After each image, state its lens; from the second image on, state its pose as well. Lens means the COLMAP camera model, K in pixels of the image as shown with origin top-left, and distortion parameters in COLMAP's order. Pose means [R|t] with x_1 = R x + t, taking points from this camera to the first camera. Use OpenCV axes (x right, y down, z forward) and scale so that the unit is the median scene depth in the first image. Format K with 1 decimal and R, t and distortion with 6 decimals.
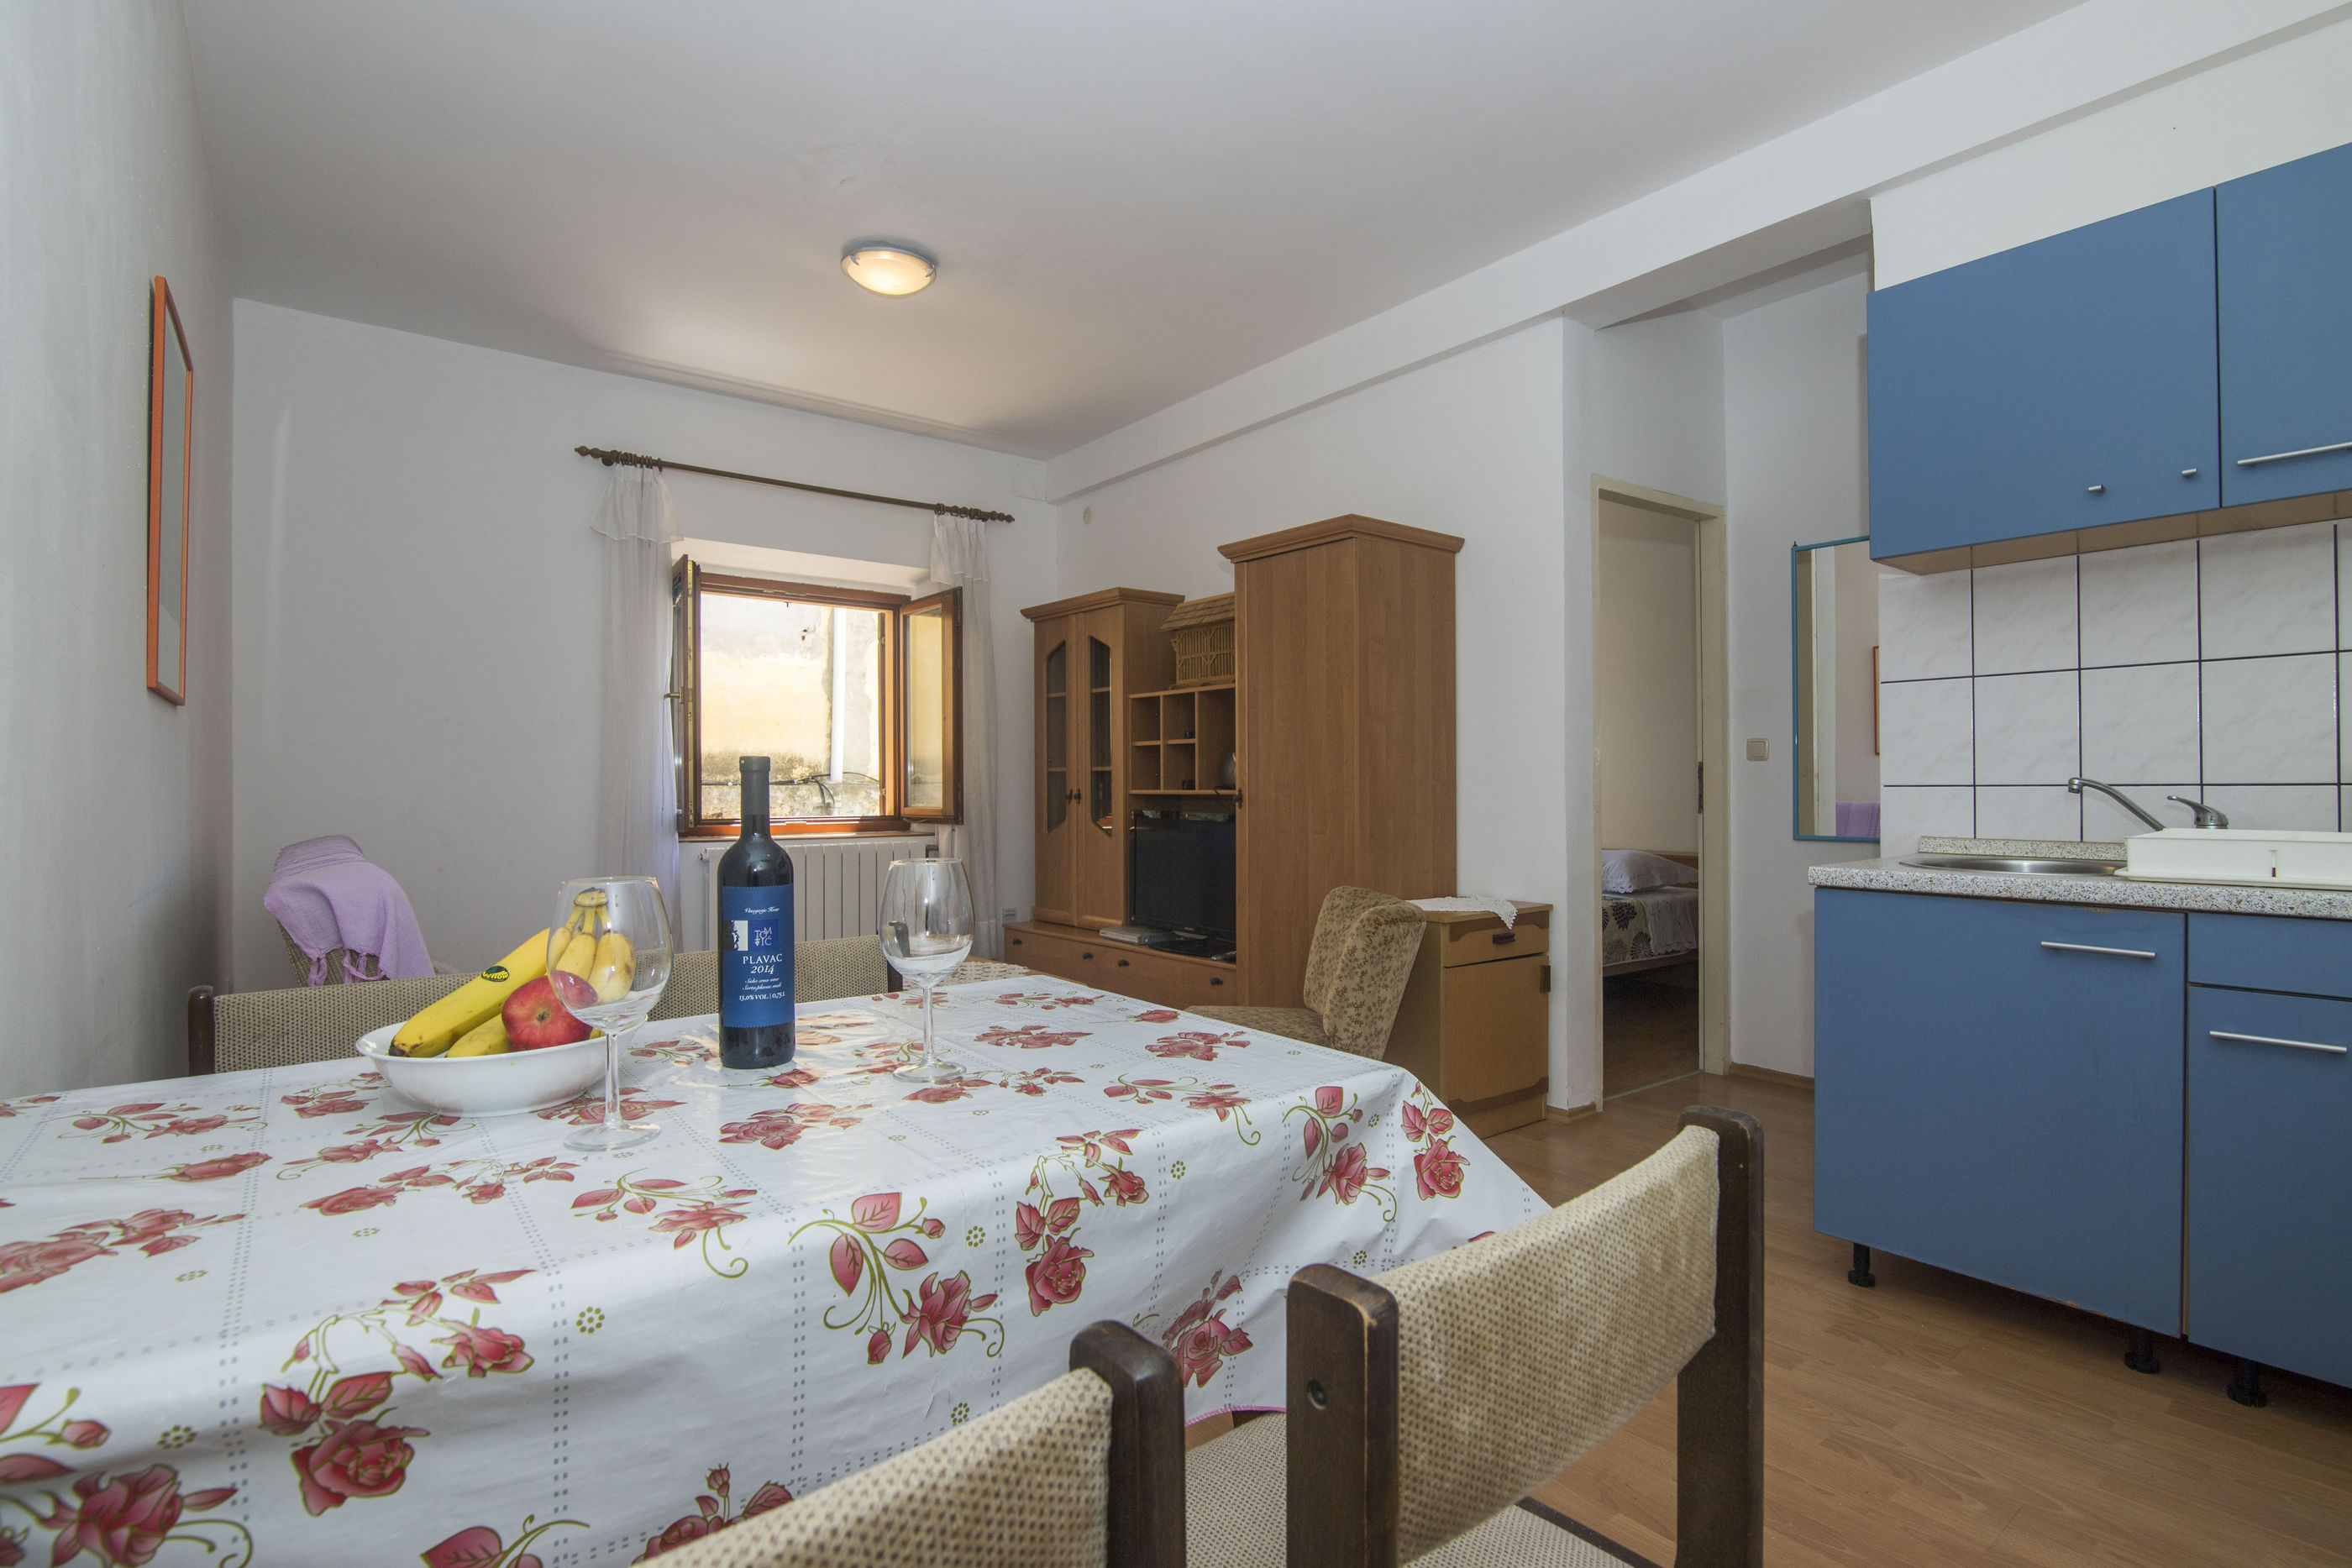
lens RADIAL K [[1123.6, 0, 1176.0], [0, 1123.6, 784.0], [0, 0, 1]] dist [-0.015520, 0.000398]
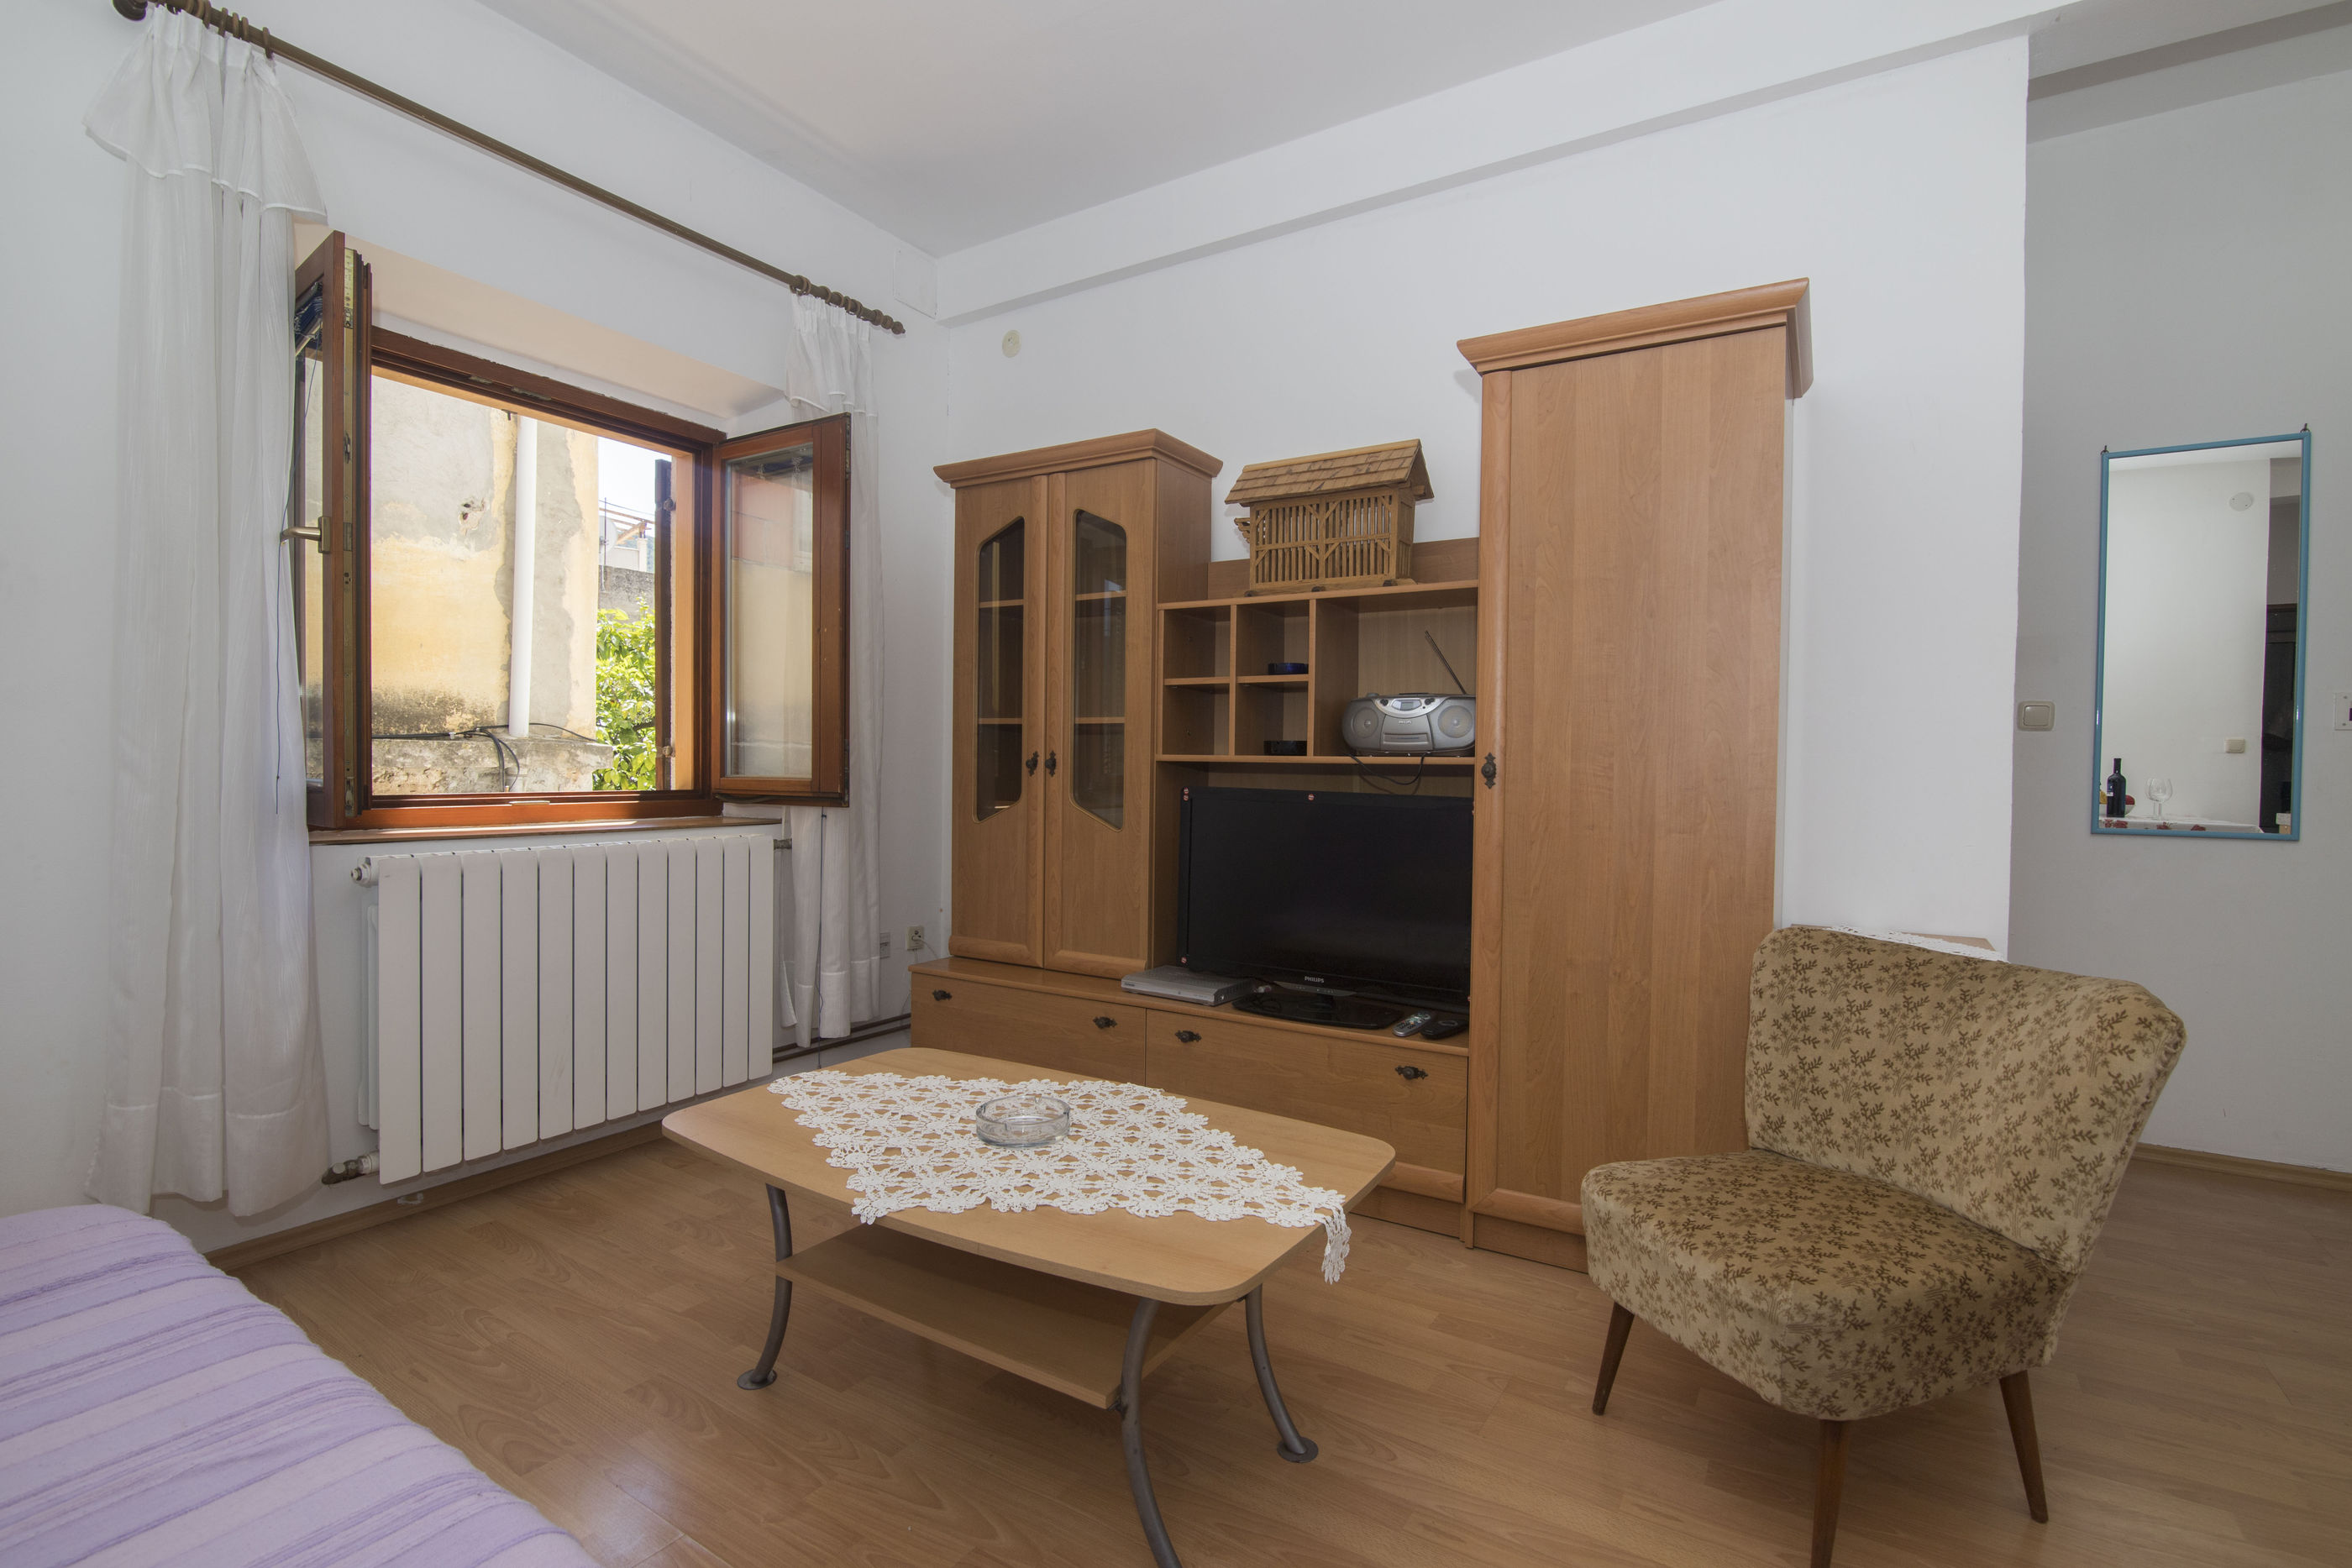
lens RADIAL K [[1080.1, 0, 1176.0], [0, 1080.1, 784.0], [0, 0, 1]] dist [-0.015908, 0.000258]
pose [[0.941733, 0.010557, 0.336195, -0.300603], [-0.018425, 0.999626, 0.020222, 0.011932], [-0.335856, -0.025238, 0.941575, 0.537027]]
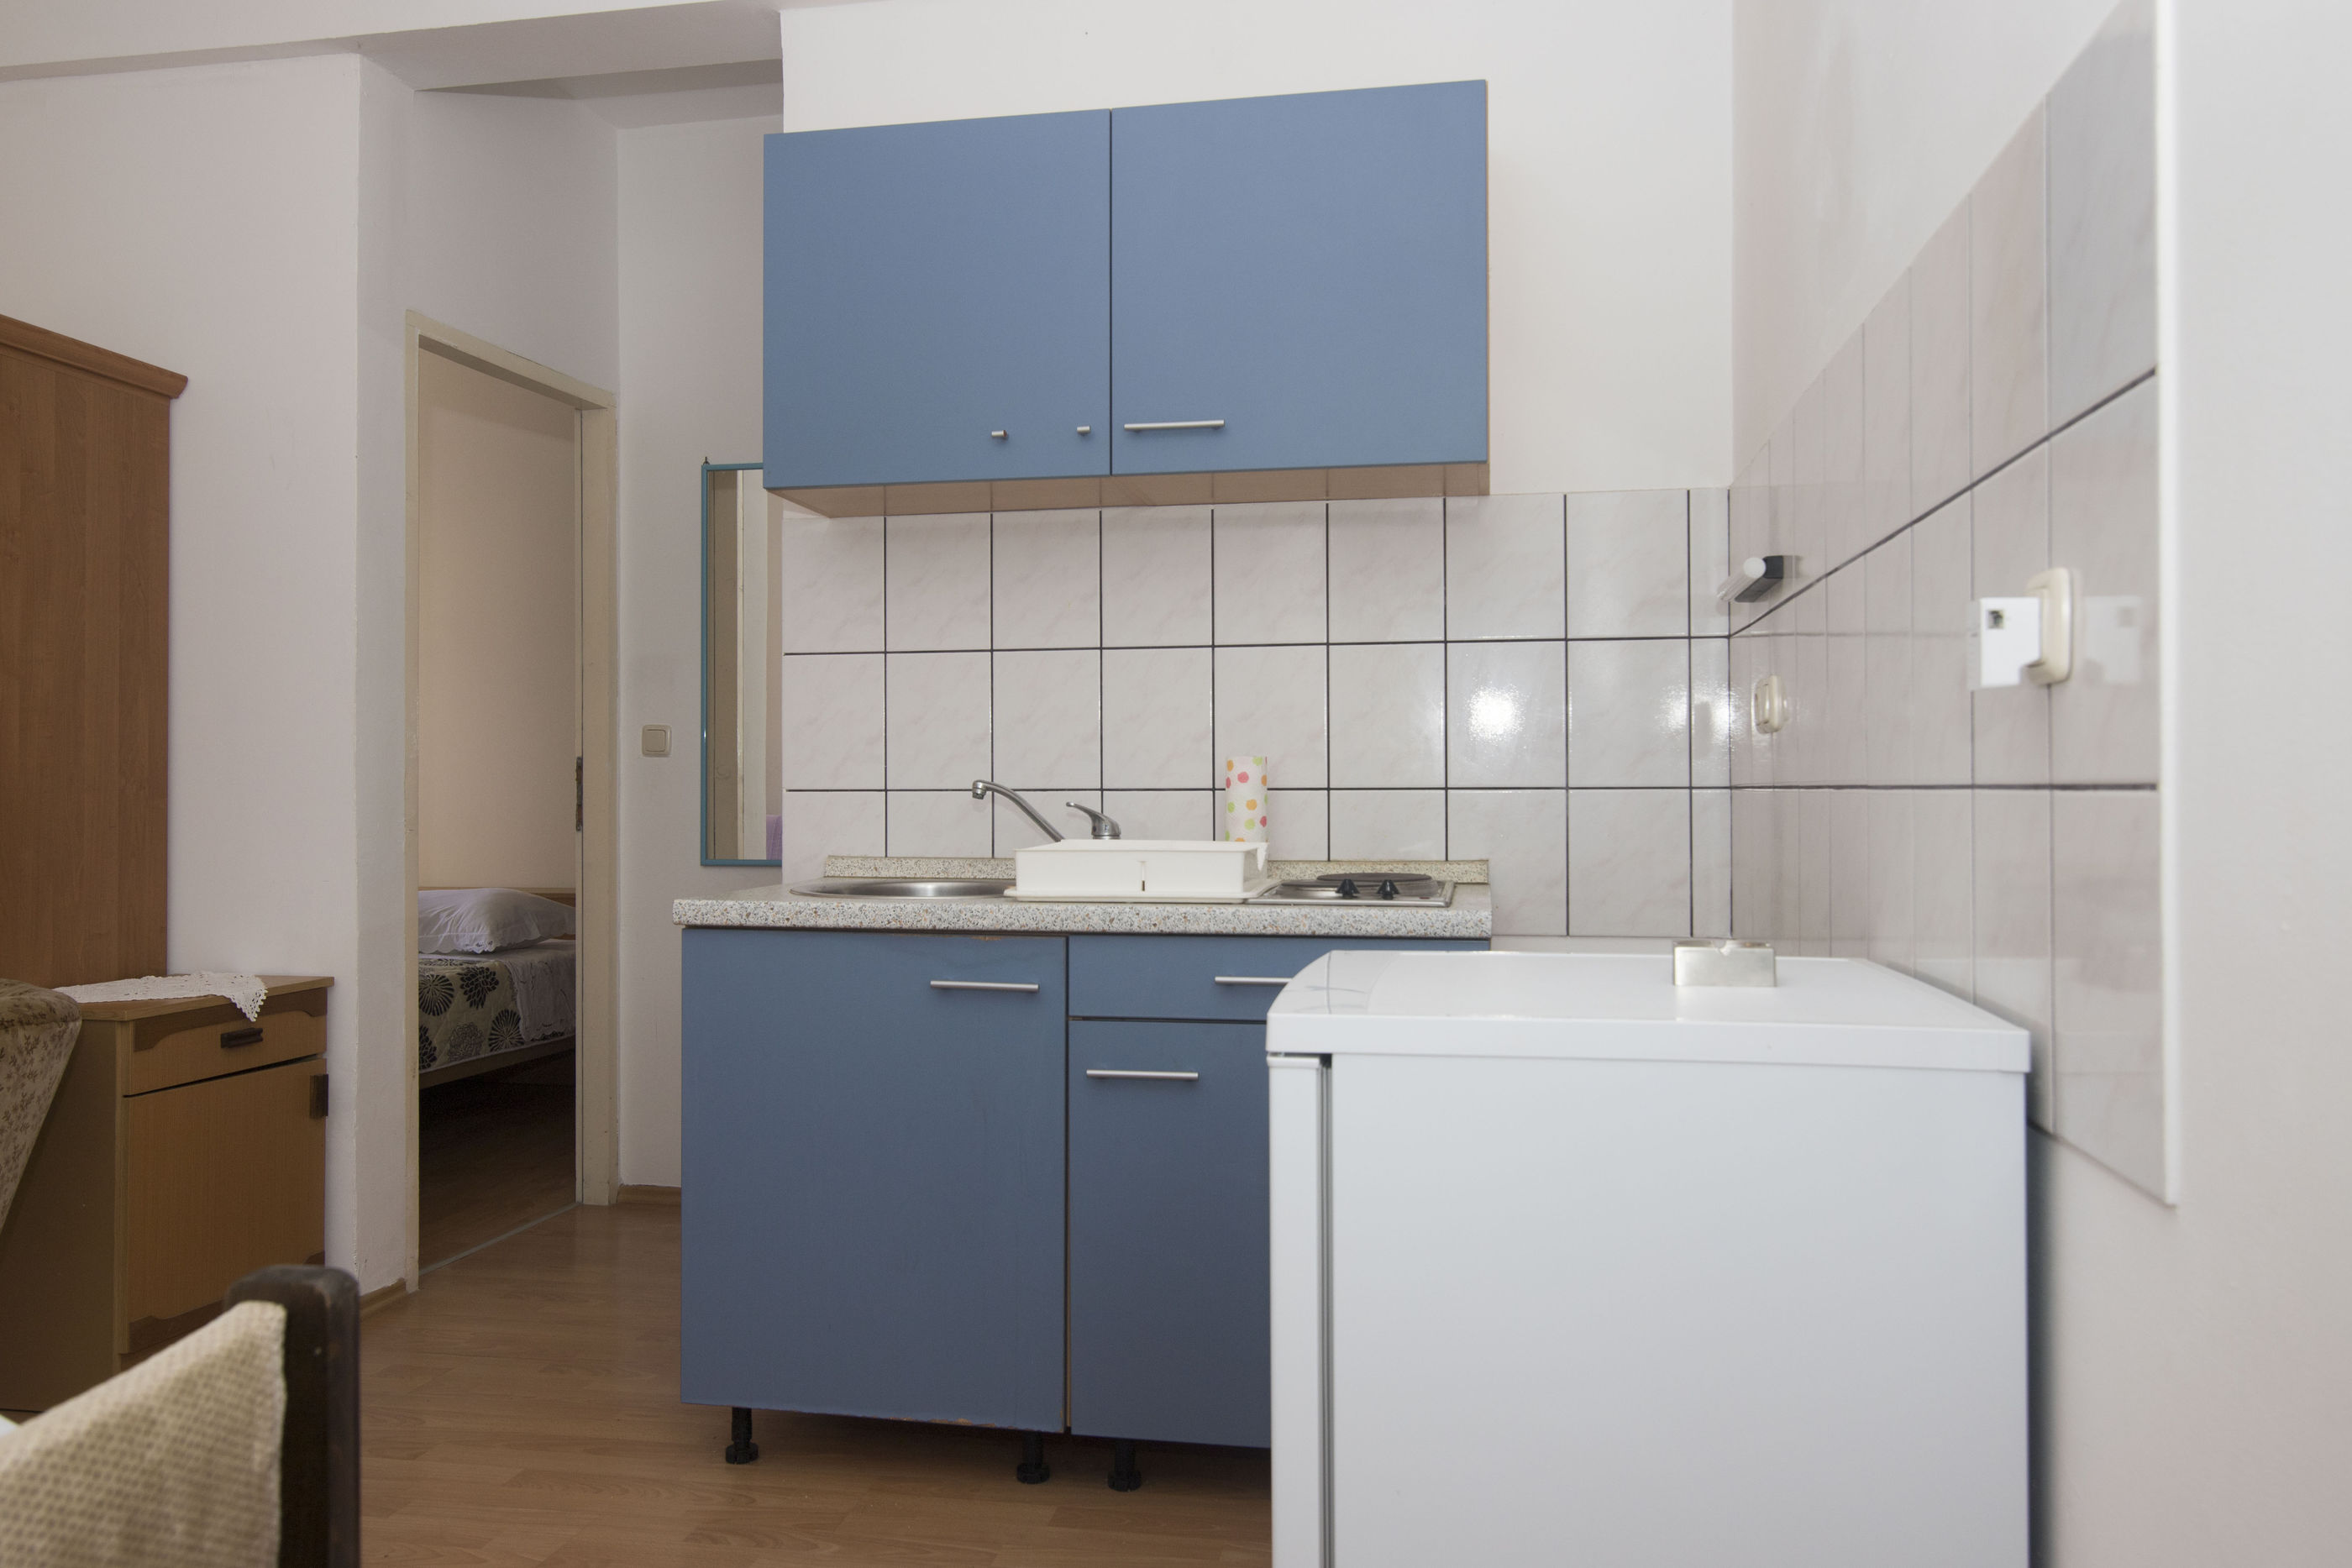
lens RADIAL K [[1667.8, 0, 1176.0], [0, 1667.8, 784.0], [0, 0, 1]] dist [0.002538, -0.000885]
pose [[0.751056, 0.007785, 0.660193, 0.072197], [-0.003111, 0.999961, -0.008253, 0.005012], [-0.660231, 0.004144, 0.751051, -0.021033]]
